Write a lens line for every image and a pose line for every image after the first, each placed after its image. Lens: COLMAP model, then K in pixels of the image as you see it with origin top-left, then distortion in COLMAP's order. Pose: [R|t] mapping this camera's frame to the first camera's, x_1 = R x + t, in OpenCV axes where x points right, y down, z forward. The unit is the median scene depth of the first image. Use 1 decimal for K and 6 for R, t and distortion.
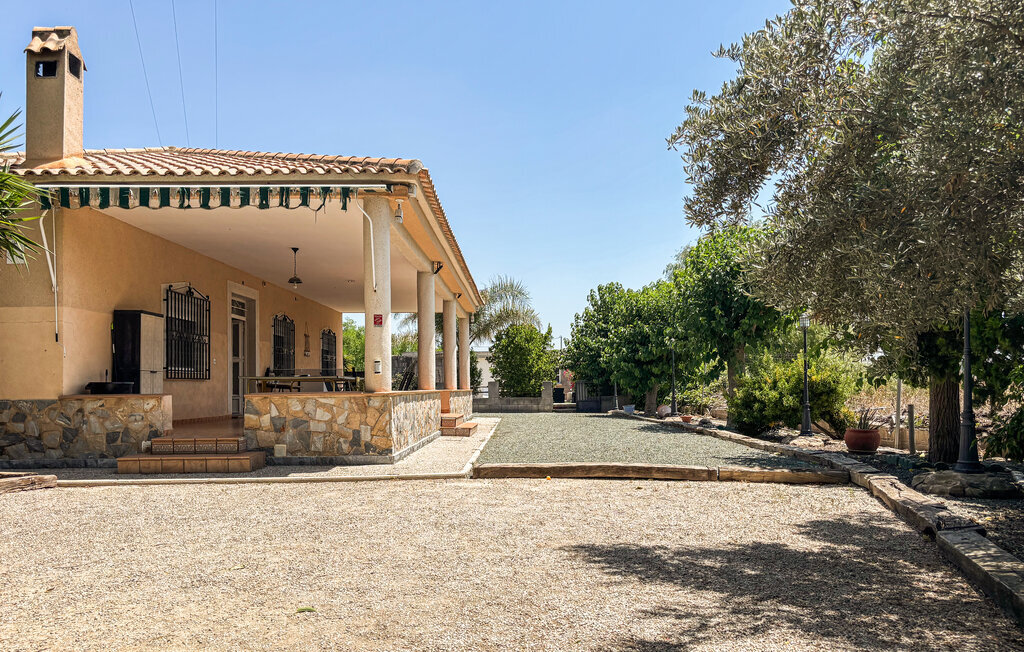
lens RADIAL K [[789.3, 0, 512.0], [0, 789.3, 326.0], [0, 0, 1]] dist [-0.000391, 0.000064]
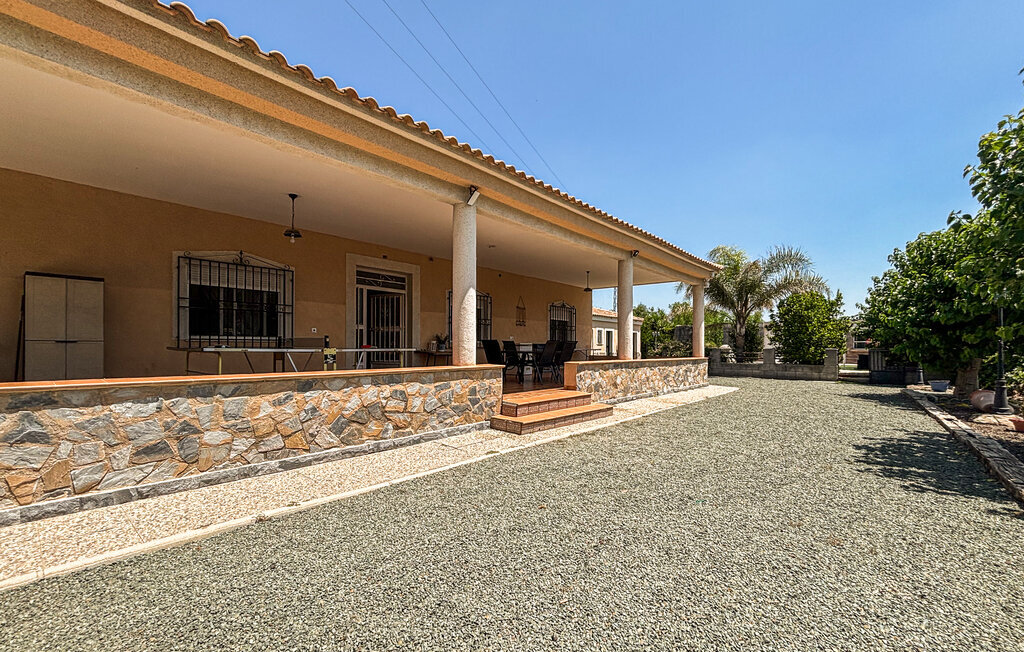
lens RADIAL K [[456.1, 0, 512.0], [0, 456.1, 326.0], [0, 0, 1]] dist [0.016206, -0.000127]
pose [[0.780644, -0.021722, -0.624598, 0.090798], [0.039360, 0.999121, 0.014445, 0.018672], [0.623735, -0.035861, 0.780813, 0.327032]]
